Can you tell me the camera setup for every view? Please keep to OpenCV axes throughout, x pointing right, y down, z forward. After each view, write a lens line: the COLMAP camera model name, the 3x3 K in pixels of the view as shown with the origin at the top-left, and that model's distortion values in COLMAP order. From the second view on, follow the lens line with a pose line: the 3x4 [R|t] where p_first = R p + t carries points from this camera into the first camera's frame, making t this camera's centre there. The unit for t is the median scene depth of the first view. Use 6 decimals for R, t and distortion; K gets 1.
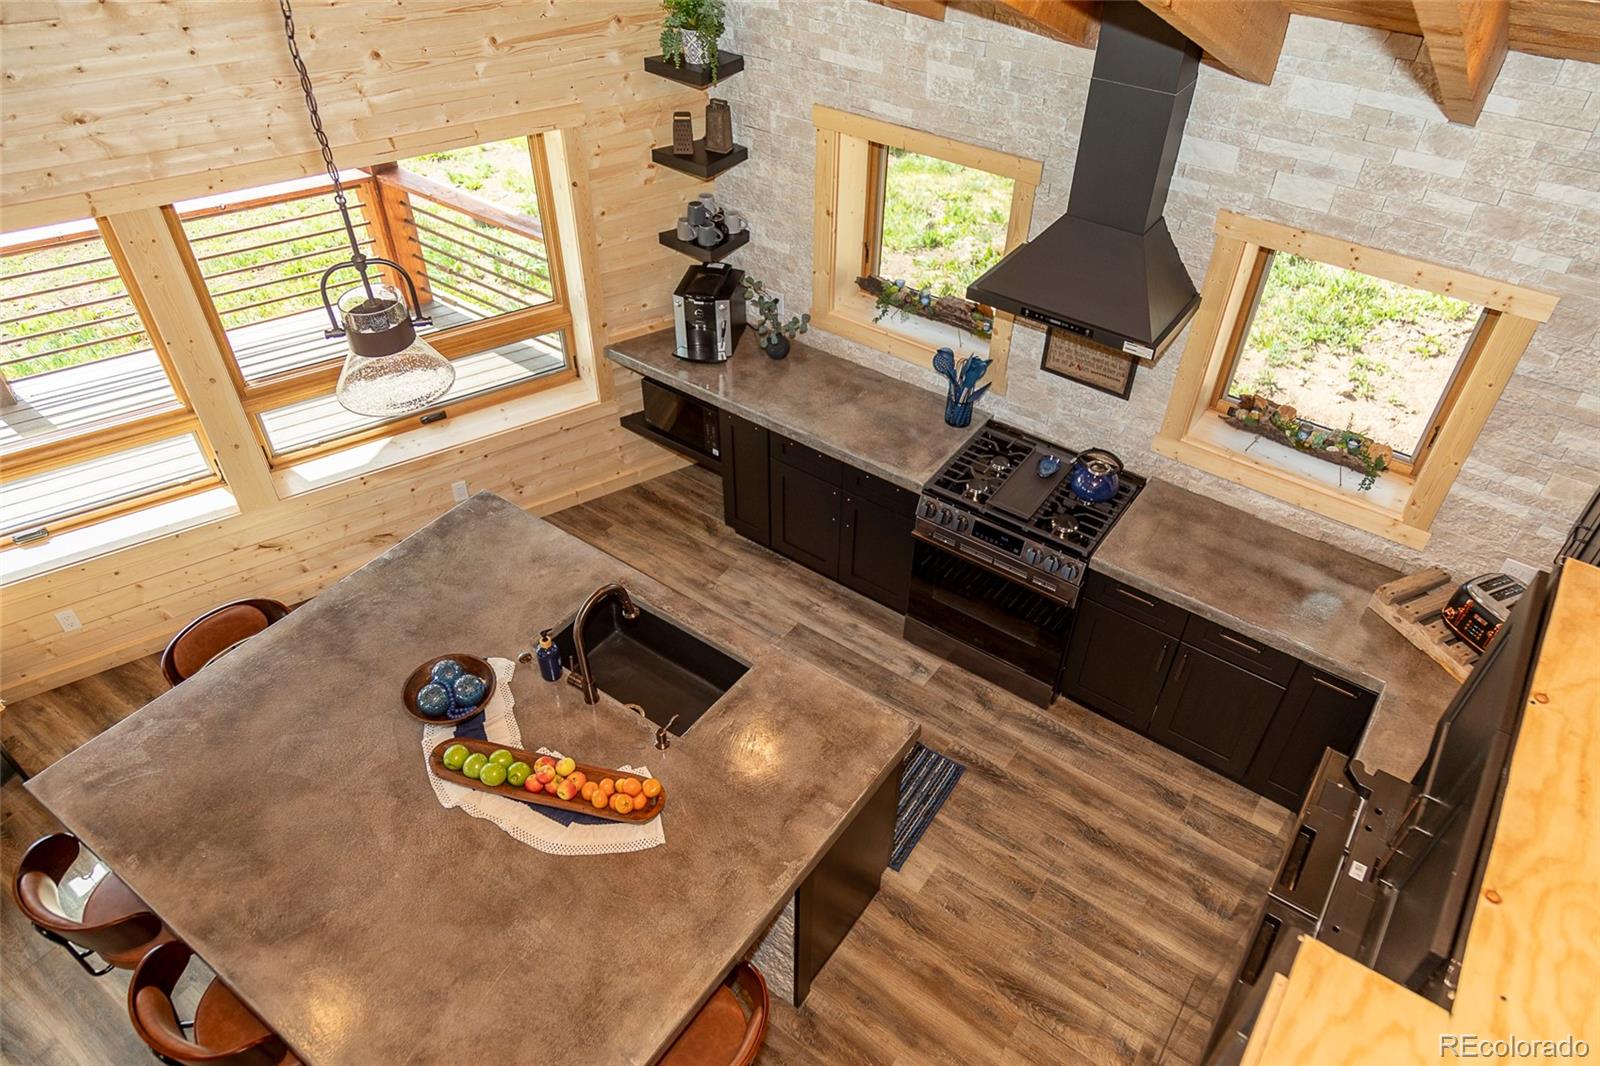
lens RADIAL K [[1062.0, 0, 804.4], [0, 1062.0, 526.5], [0, 0, 1]] dist [0.005360, 0.001984]
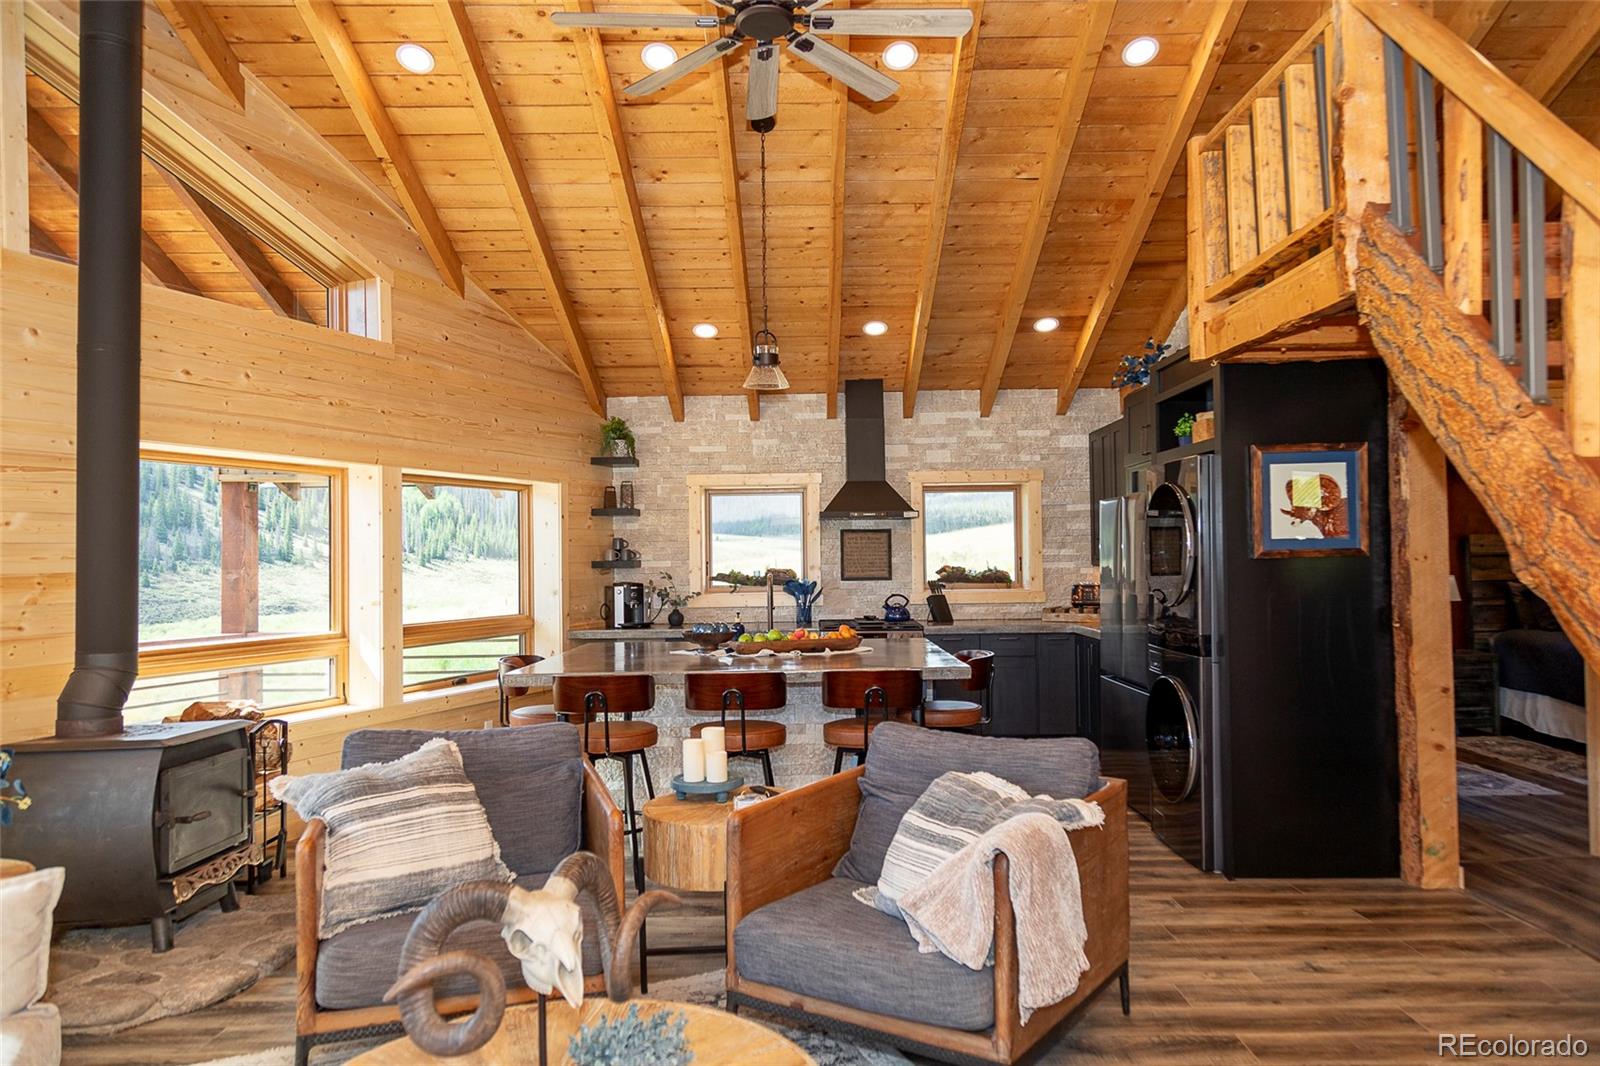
lens RADIAL K [[1062.0, 0, 797.1], [0, 1062.0, 536.2], [0, 0, 1]] dist [0.005360, 0.001984]
pose [[0.814738, 0.001846, 0.579826, -0.983790], [0.395833, 0.728952, -0.558521, 0.859502], [-0.423696, 0.684563, 0.593174, -0.120185]]
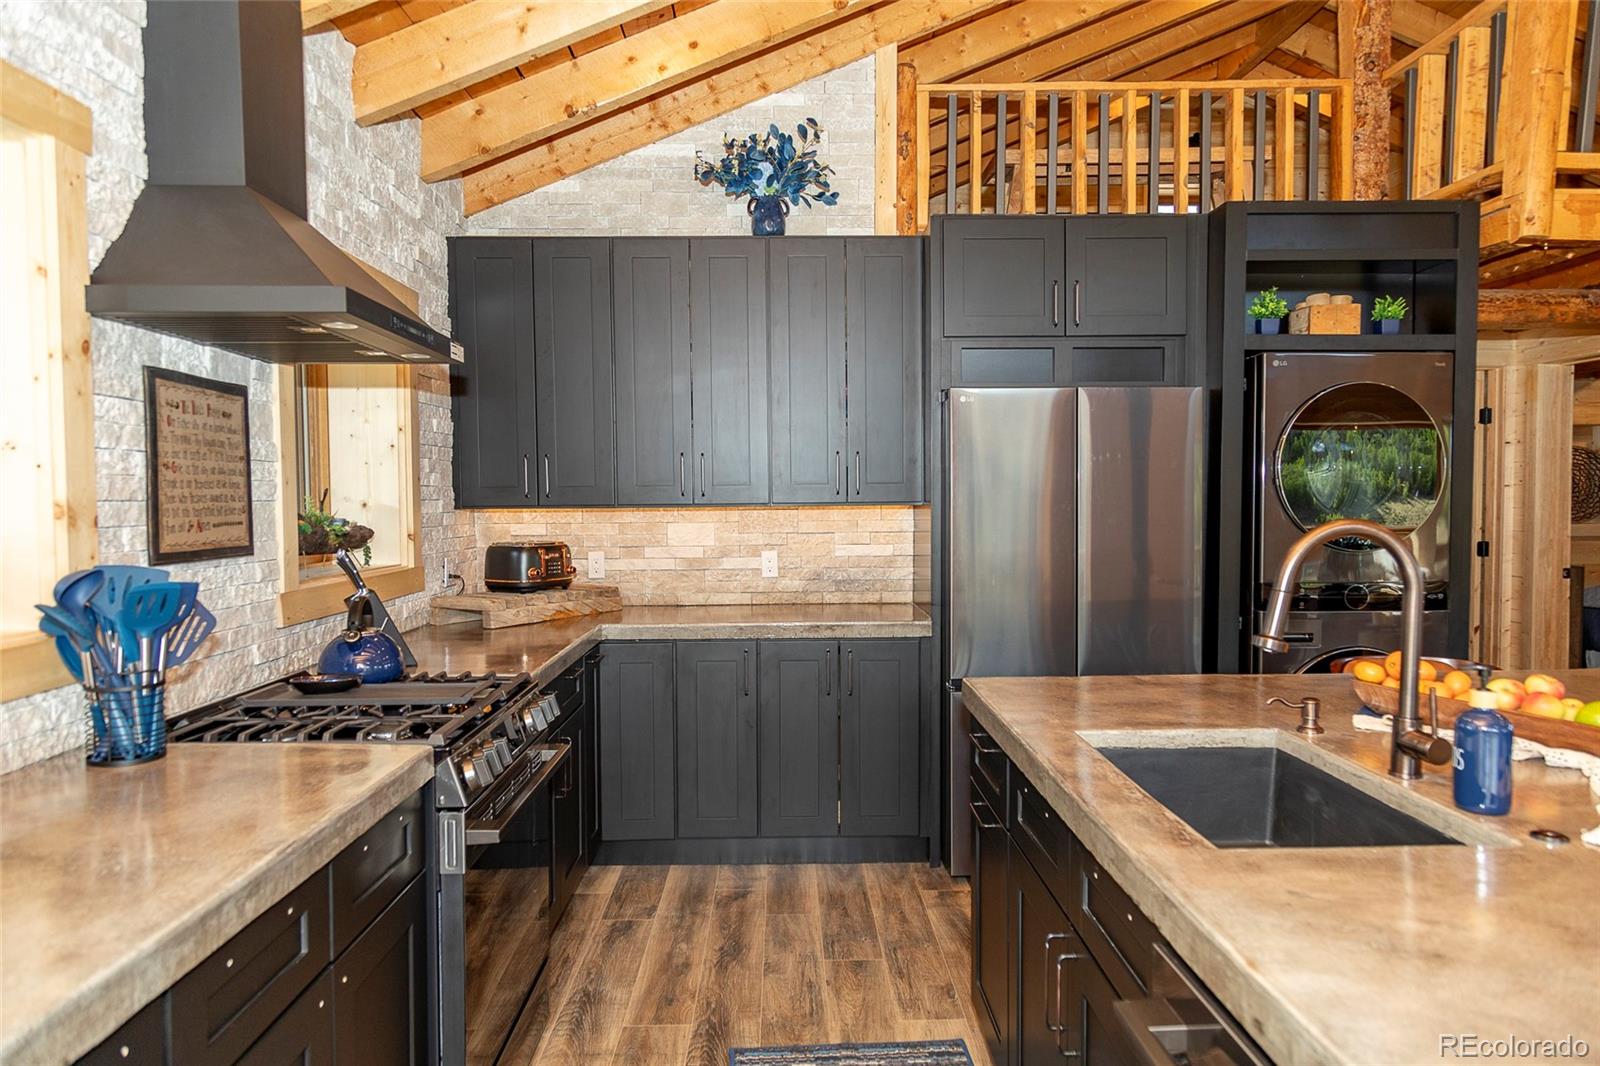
lens RADIAL K [[1062.0, 0, 811.7], [0, 1062.0, 543.4], [0, 0, 1]] dist [0.005360, 0.001984]
pose [[-0.607080, -0.036718, 0.793792, -0.342543], [0.527078, 0.728955, 0.436821, -0.213366], [-0.594678, 0.683576, -0.423181, 1.080021]]
